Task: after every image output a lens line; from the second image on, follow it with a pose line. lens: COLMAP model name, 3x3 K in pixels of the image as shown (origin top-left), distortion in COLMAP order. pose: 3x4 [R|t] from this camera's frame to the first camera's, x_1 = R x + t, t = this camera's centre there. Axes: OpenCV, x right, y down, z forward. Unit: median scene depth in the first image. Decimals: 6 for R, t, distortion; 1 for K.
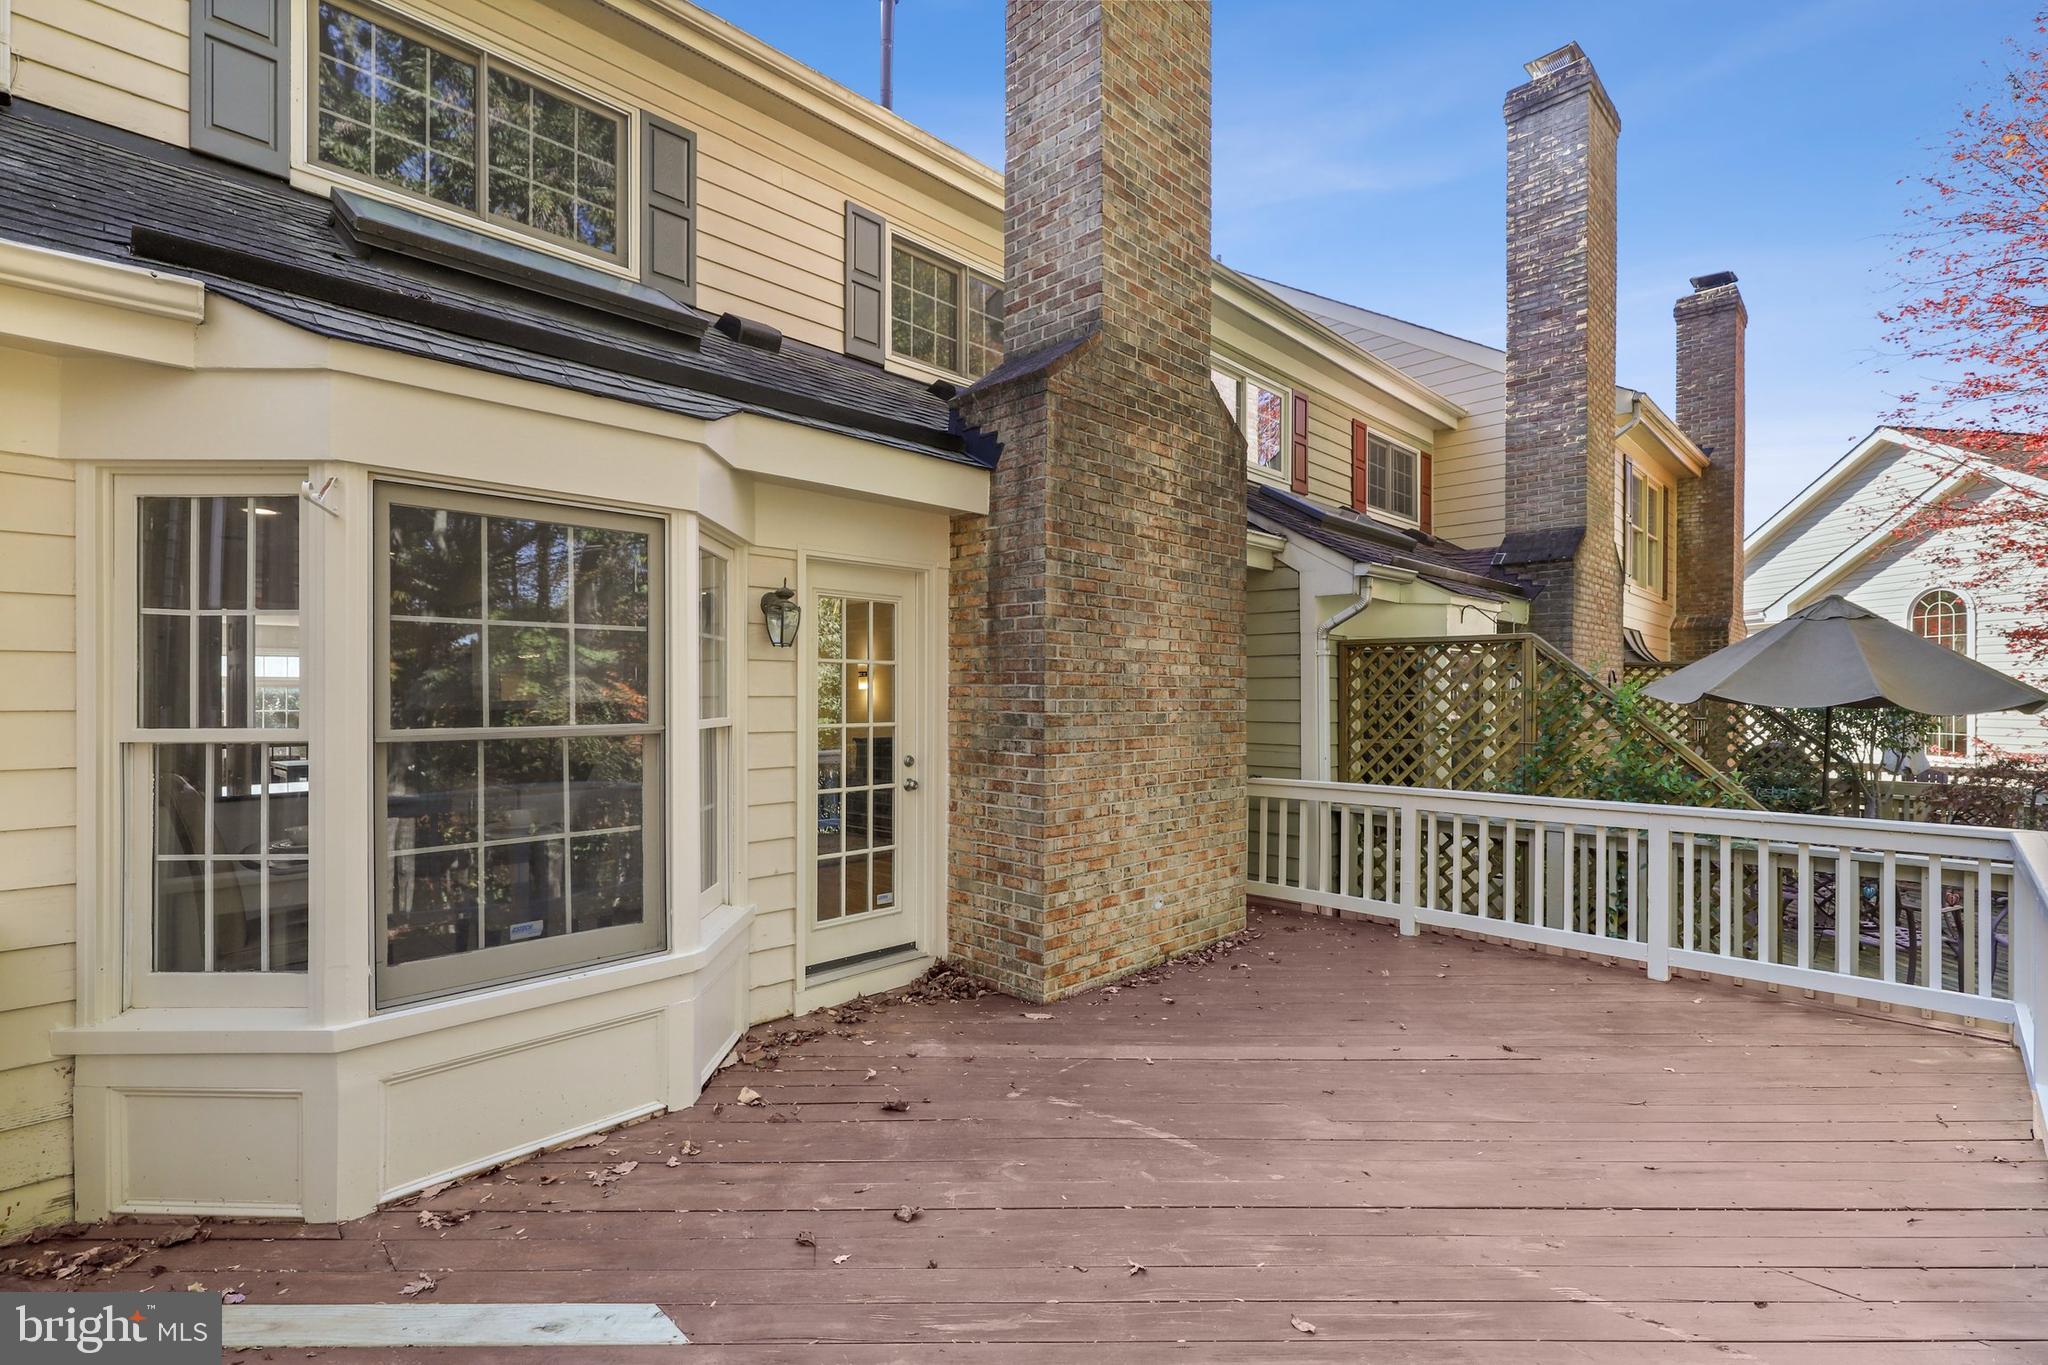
lens RADIAL K [[926.7, 0, 1012.8], [0, 926.7, 688.5], [0, 0, 1]] dist [0.003447, -0.000918]
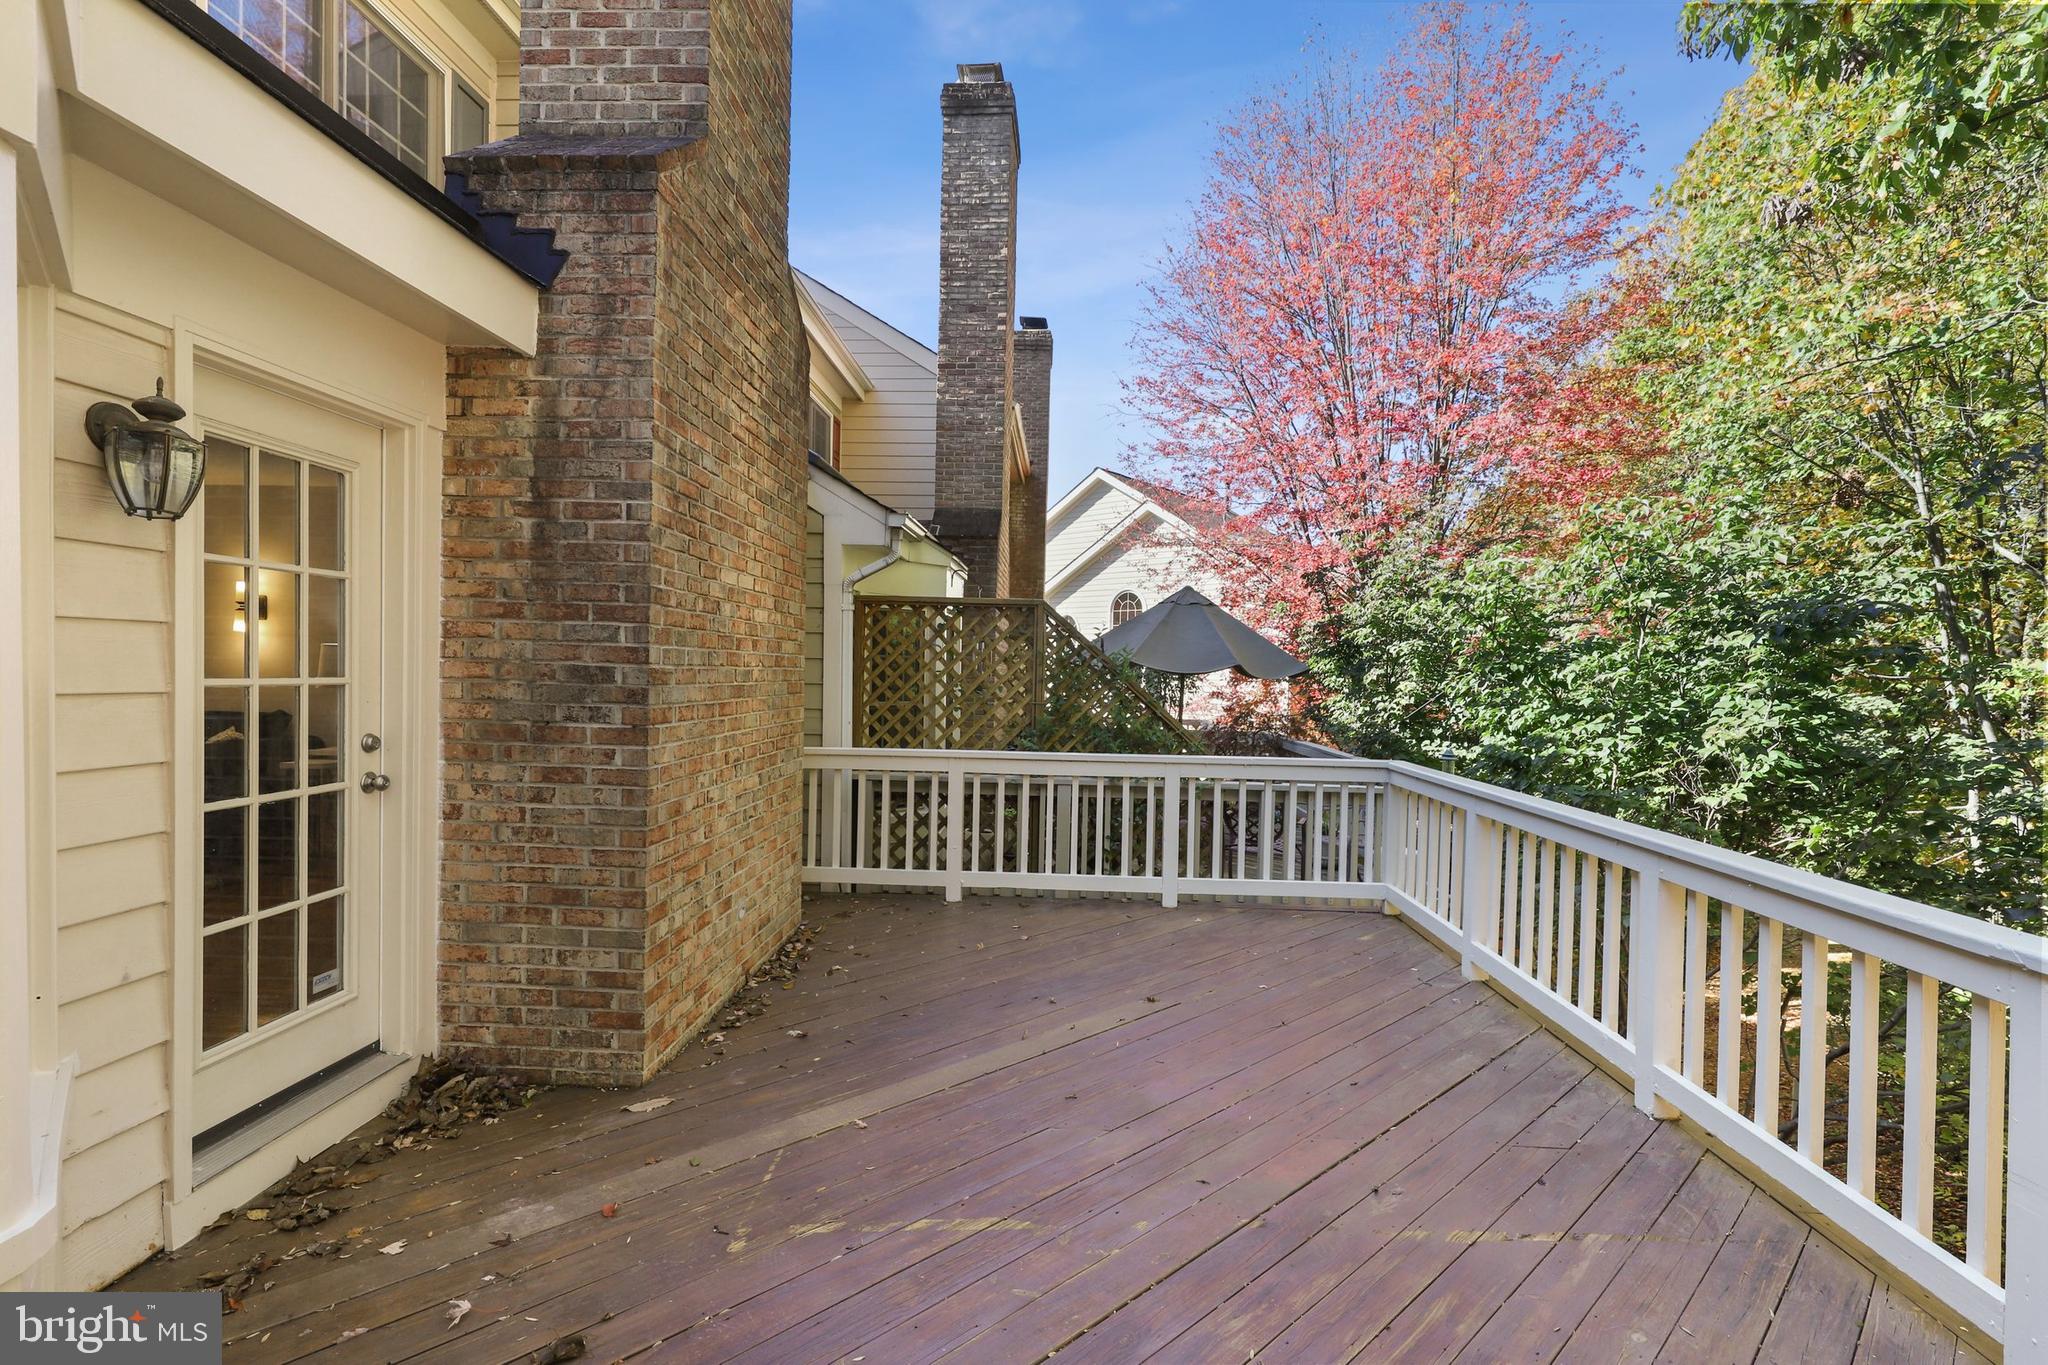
lens RADIAL K [[926.7, 0, 1033.0], [0, 926.7, 686.8], [0, 0, 1]] dist [0.003447, -0.000918]
pose [[0.737686, 0.001853, 0.675142, -0.199347], [-0.026230, 0.999320, 0.025918, 0.015678], [-0.674634, -0.036829, 0.737233, 0.272246]]
